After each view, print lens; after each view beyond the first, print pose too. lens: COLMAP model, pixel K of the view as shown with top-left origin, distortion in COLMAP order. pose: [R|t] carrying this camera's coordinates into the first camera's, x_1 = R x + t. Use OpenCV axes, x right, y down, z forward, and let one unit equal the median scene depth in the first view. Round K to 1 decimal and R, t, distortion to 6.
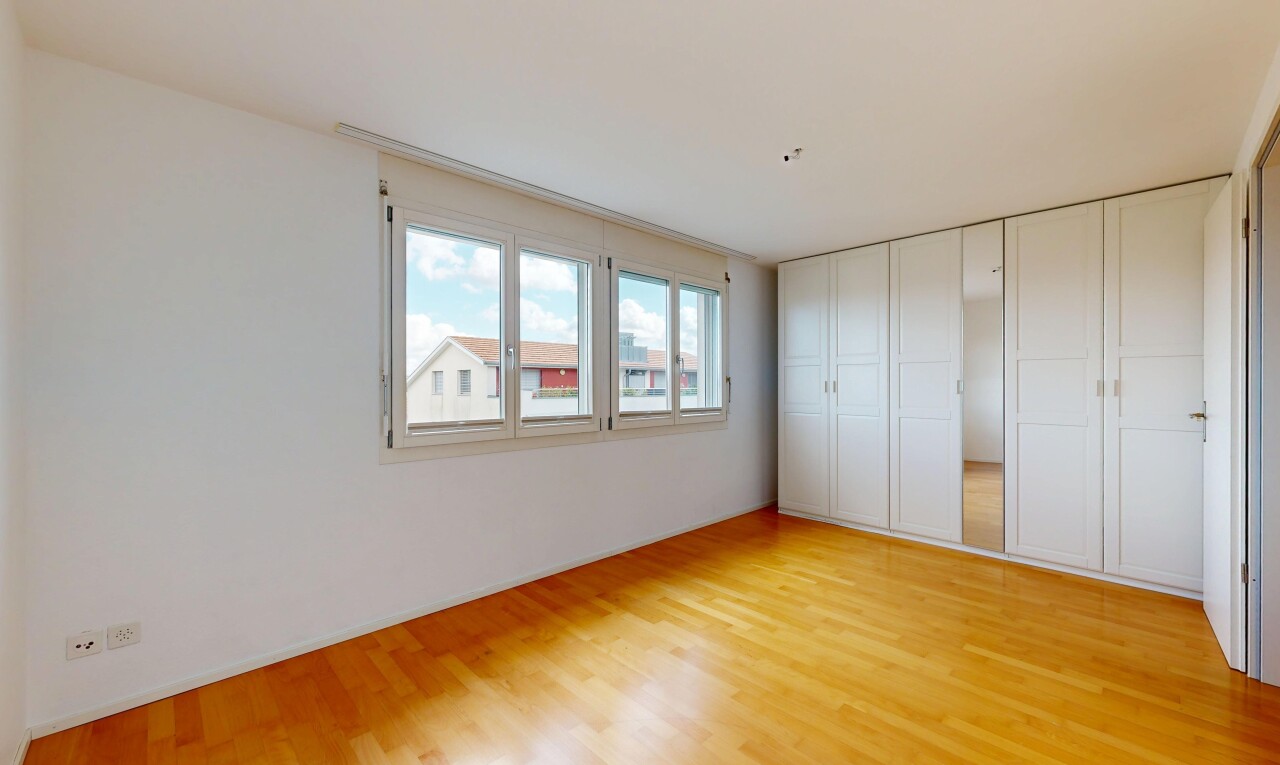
lens RADIAL K [[498.1, 0, 640.5], [0, 498.1, 387.6], [0, 0, 1]] dist [0.000367, 0.000273]
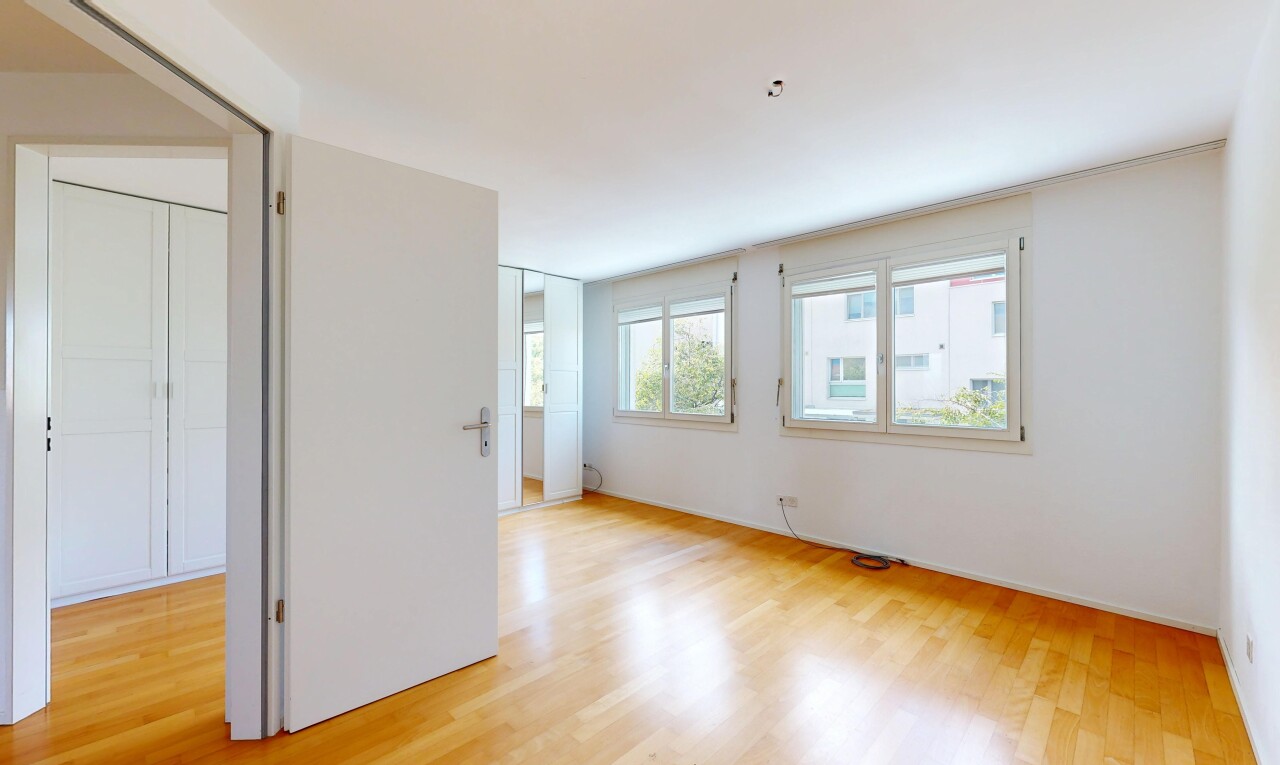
lens RADIAL K [[498.1, 0, 640.5], [0, 498.1, 387.6], [0, 0, 1]] dist [0.000367, 0.000273]
pose [[0.032282, 0.035558, -0.998846, 1.128440], [0.023319, 0.999068, 0.036319, -0.077441], [0.999207, -0.024465, 0.031422, 0.475444]]
